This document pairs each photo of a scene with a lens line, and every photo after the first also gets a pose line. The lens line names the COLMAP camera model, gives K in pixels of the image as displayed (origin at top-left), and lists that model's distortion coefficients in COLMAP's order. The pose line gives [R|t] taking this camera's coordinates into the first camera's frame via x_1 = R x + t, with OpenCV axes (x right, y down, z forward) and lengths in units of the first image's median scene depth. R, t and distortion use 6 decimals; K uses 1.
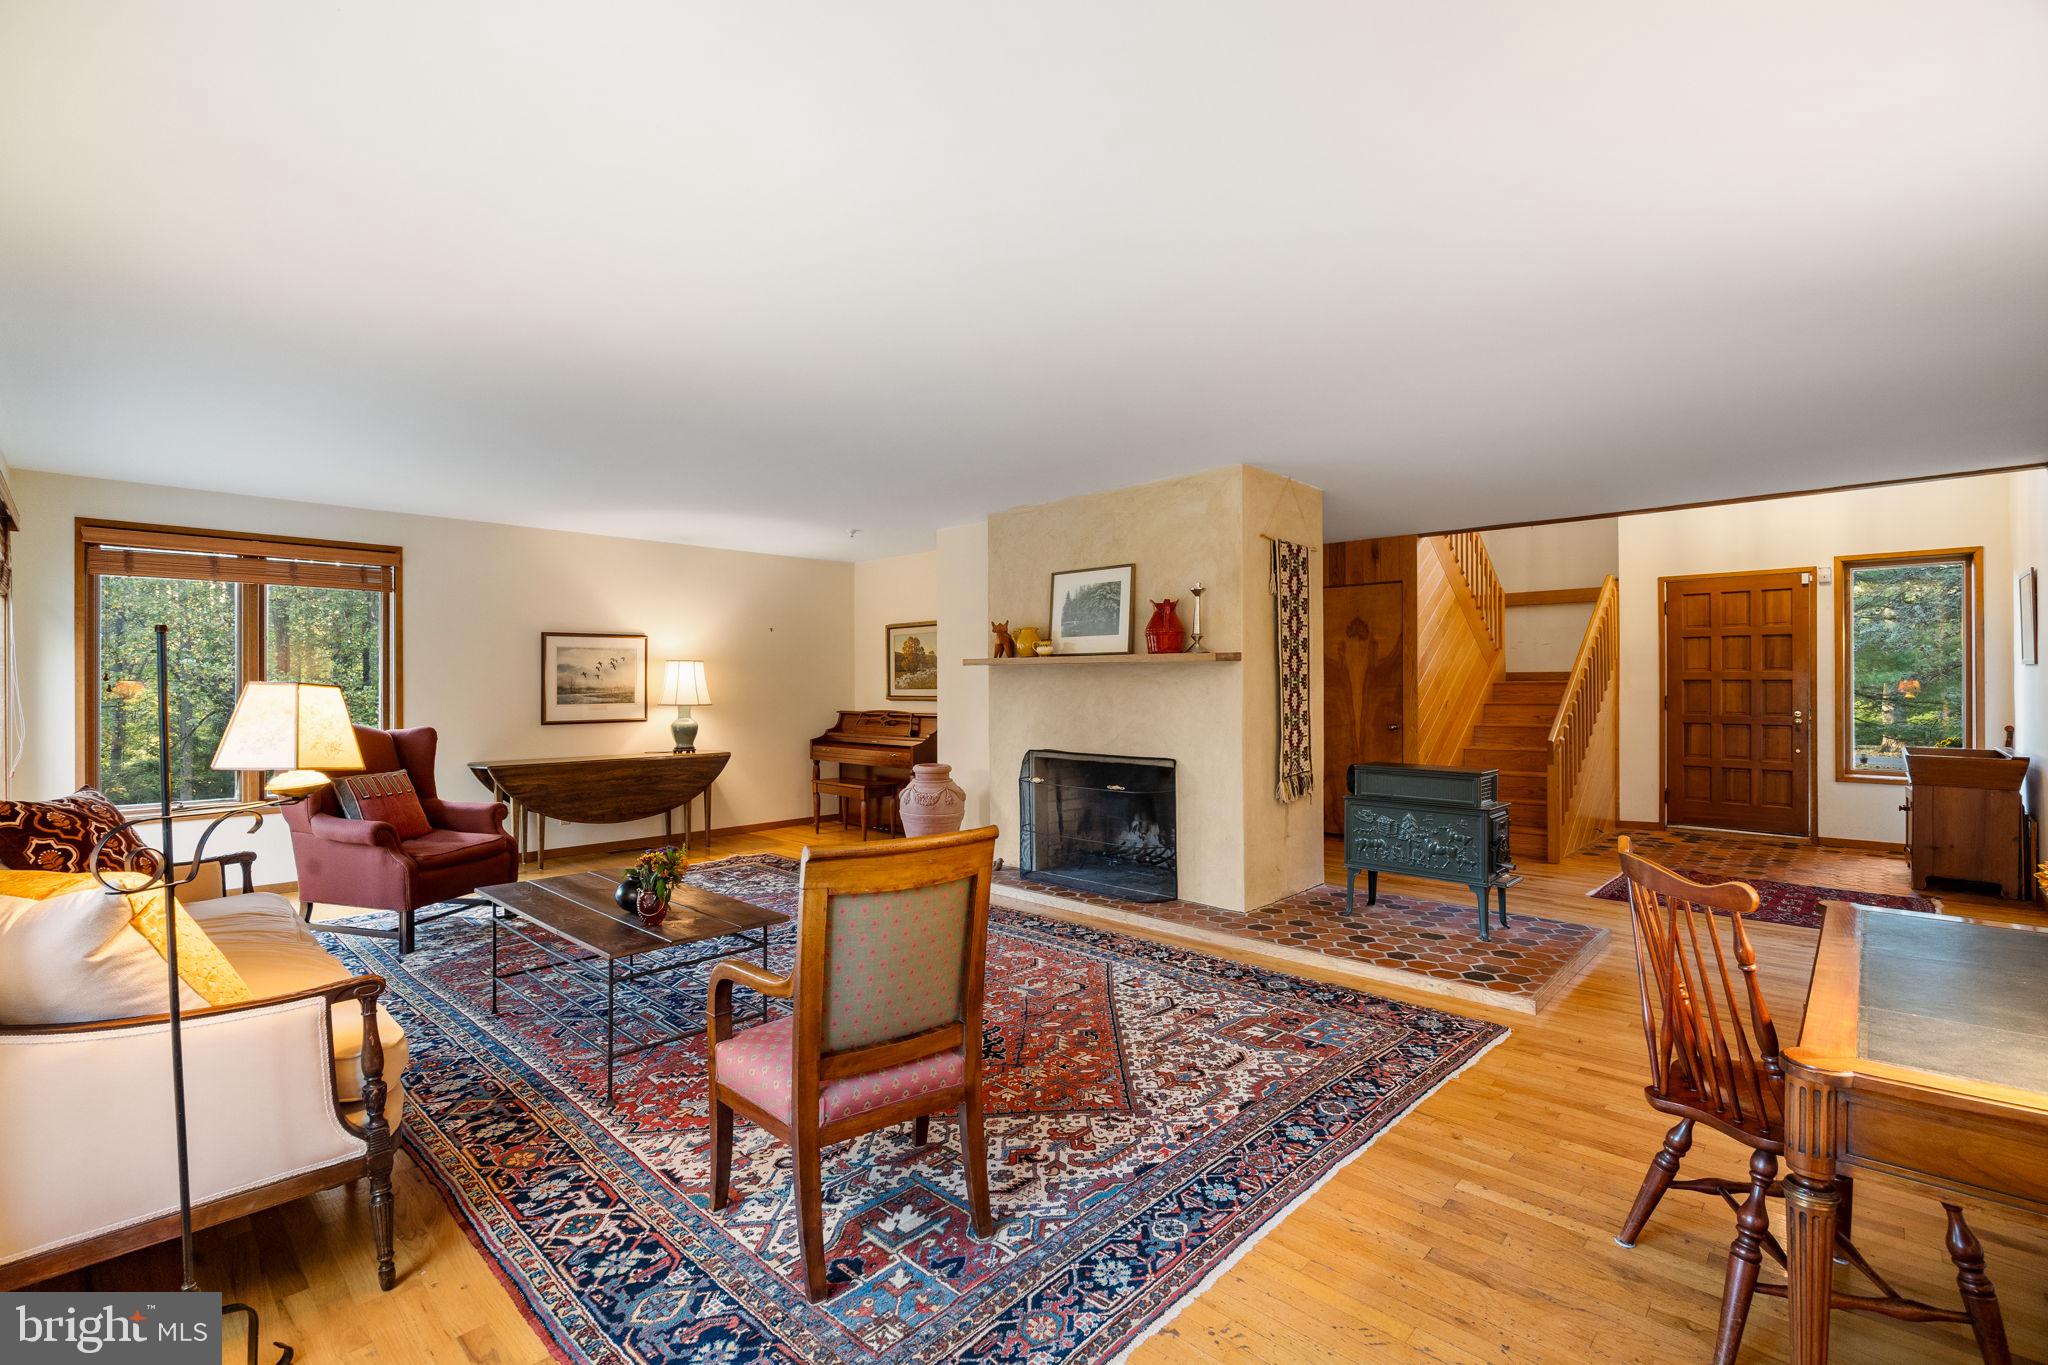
lens RADIAL K [[891.3, 0, 1024.0], [0, 891.3, 682.5], [0, 0, 1]] dist [-0.015084, -0.000086]
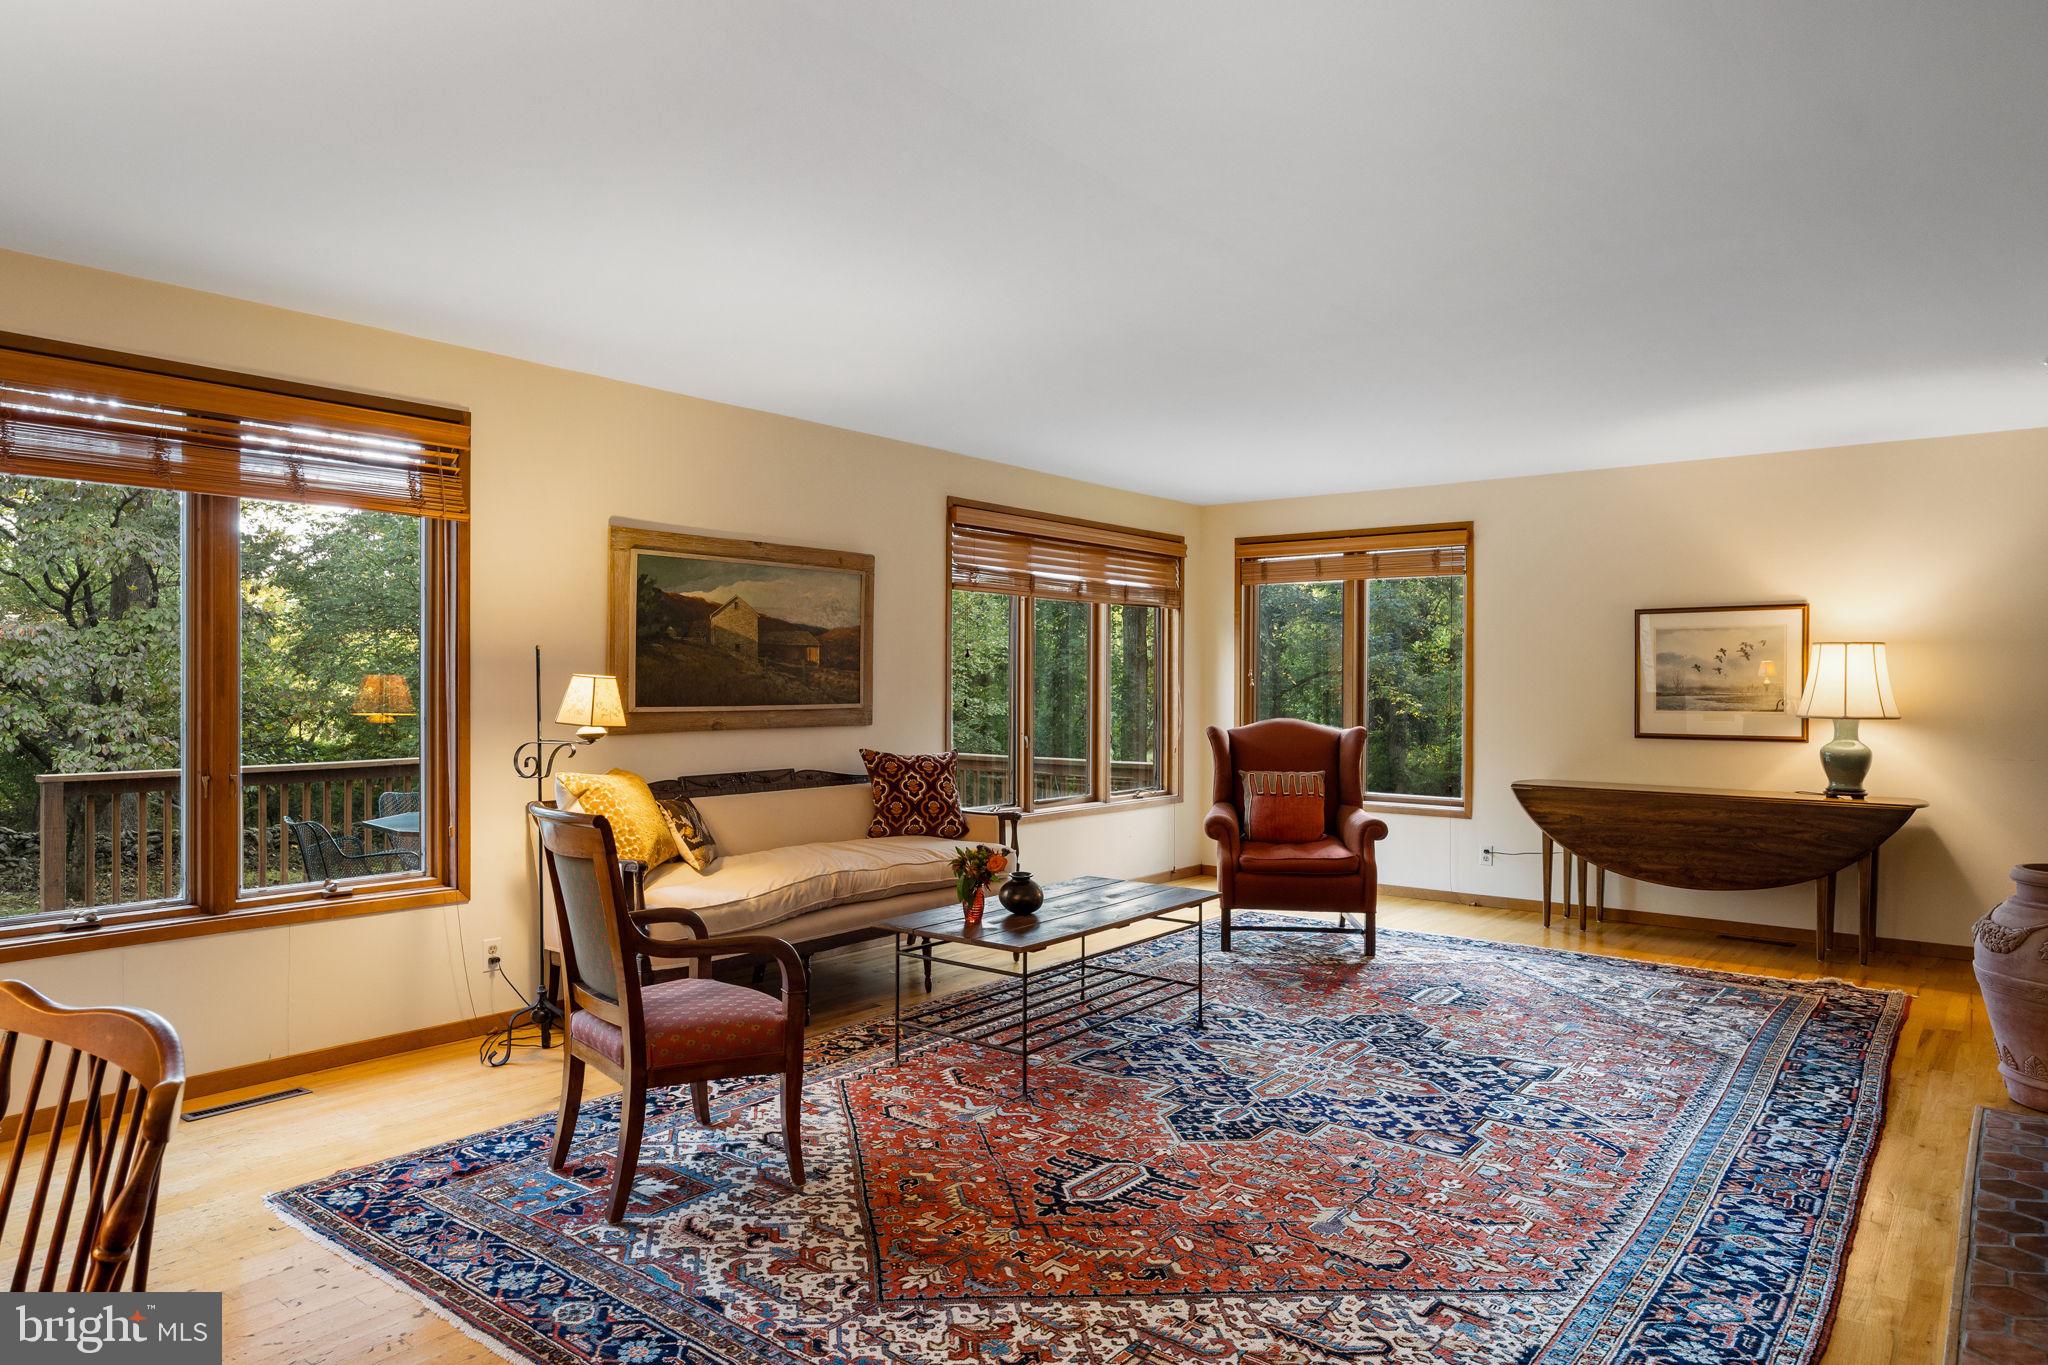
lens RADIAL K [[1269.7, 0, 1024.0], [0, 1269.7, 682.5], [0, 0, 1]] dist [-0.004212, -0.000062]
pose [[0.090931, 0.003243, -0.995852, 0.506353], [-0.003470, 0.999990, 0.002940, 0.001738], [0.995851, 0.003188, 0.090941, 0.470801]]
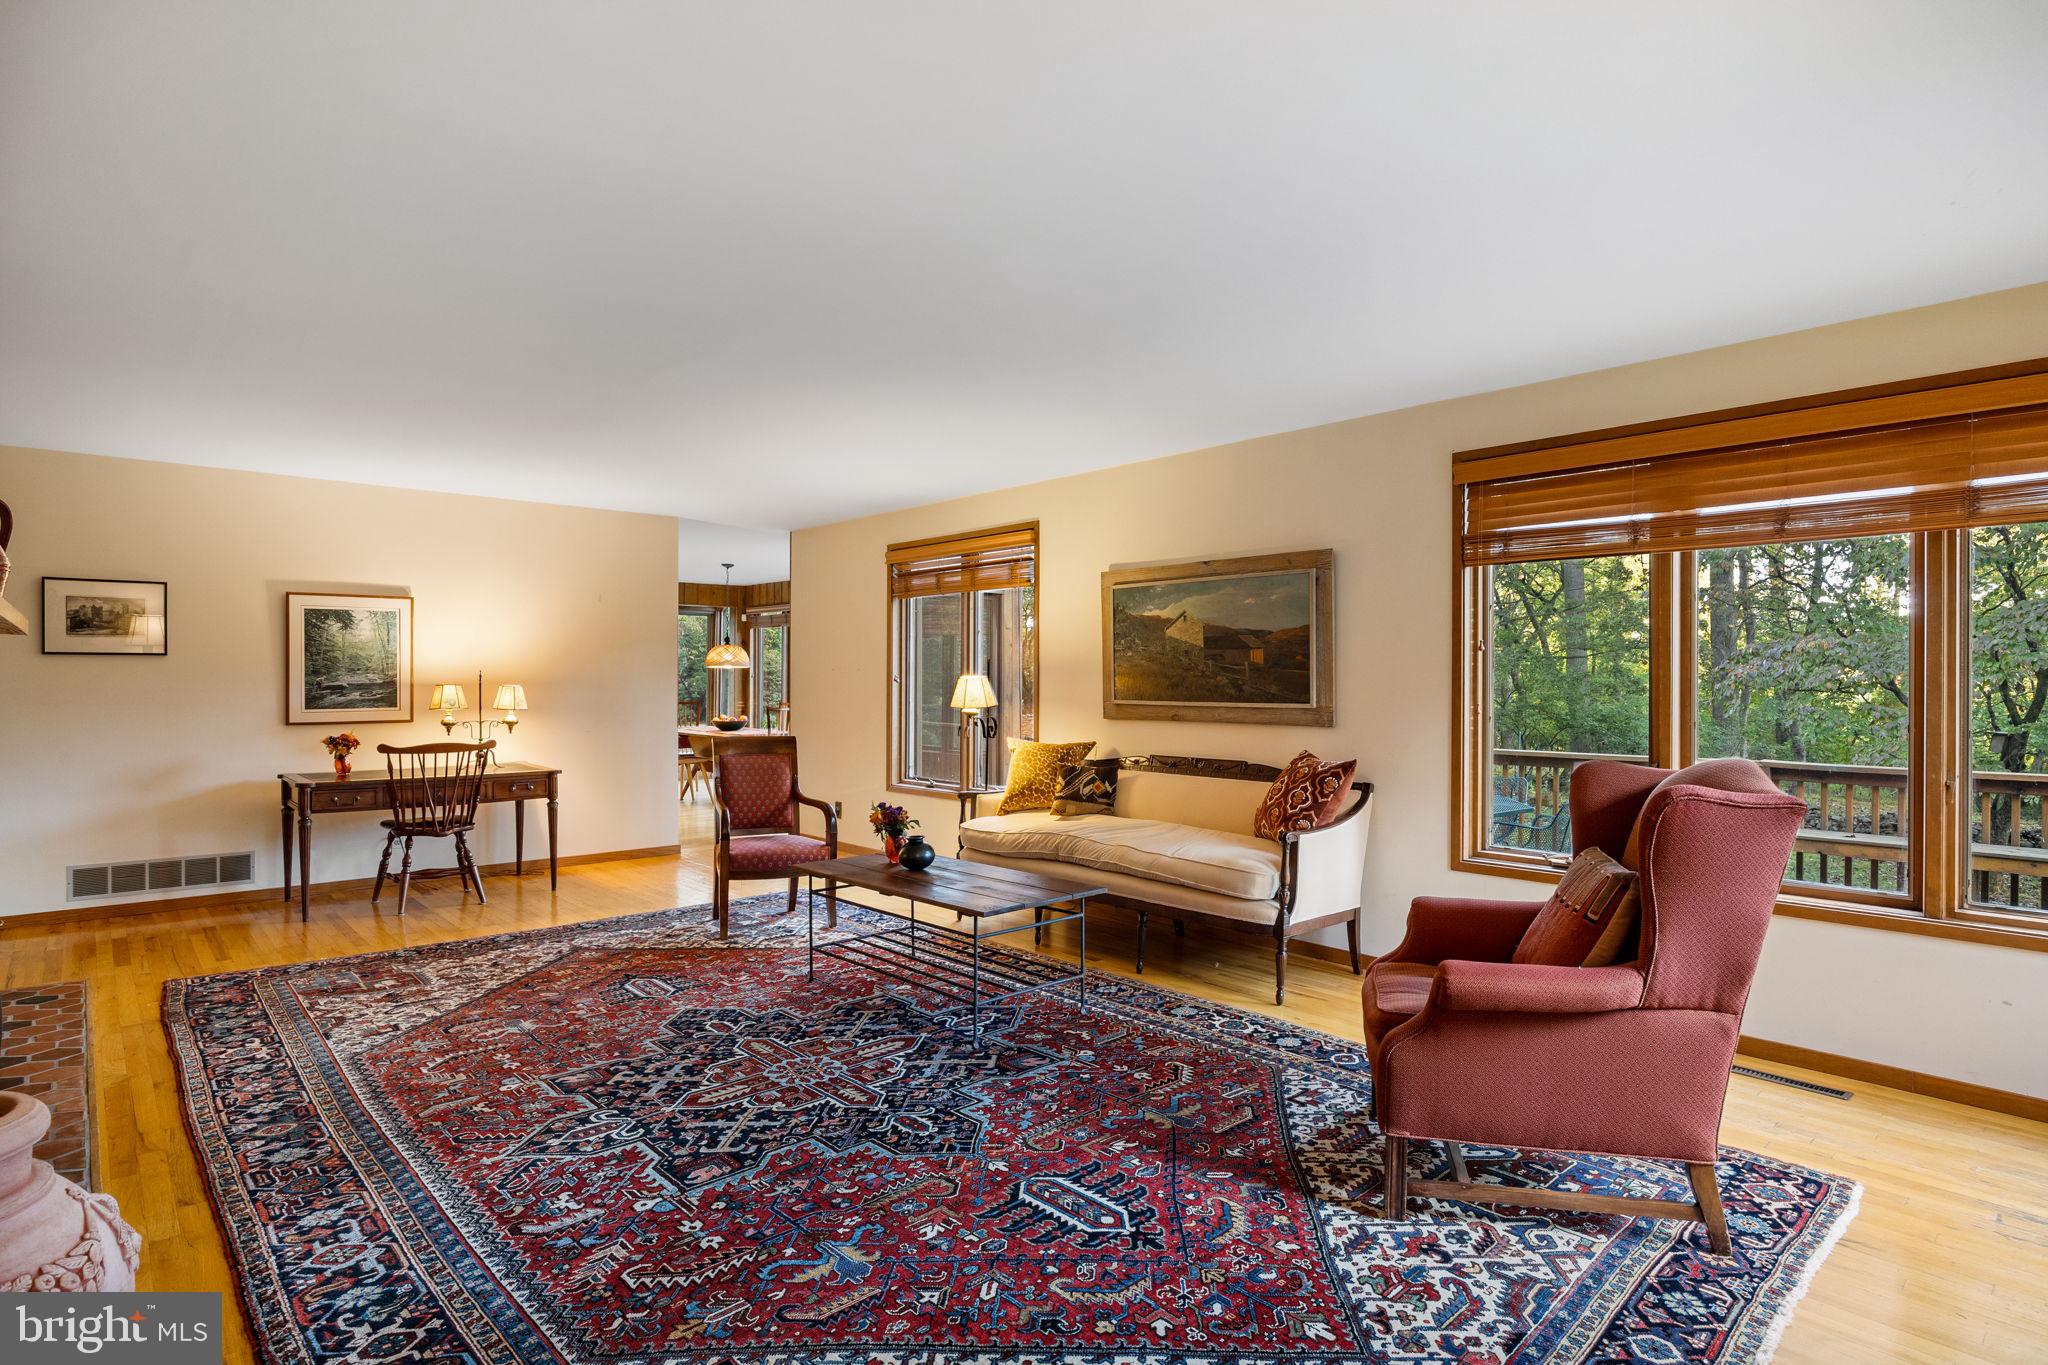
lens RADIAL K [[1063.3, 0, 1024.0], [0, 1063.3, 682.5], [0, 0, 1]] dist [-0.006324, -0.000975]
pose [[-0.996753, -0.001218, 0.080507, -0.371112], [-0.001038, 0.999997, 0.002271, 0.003643], [-0.080510, 0.002180, -0.996751, 1.288263]]
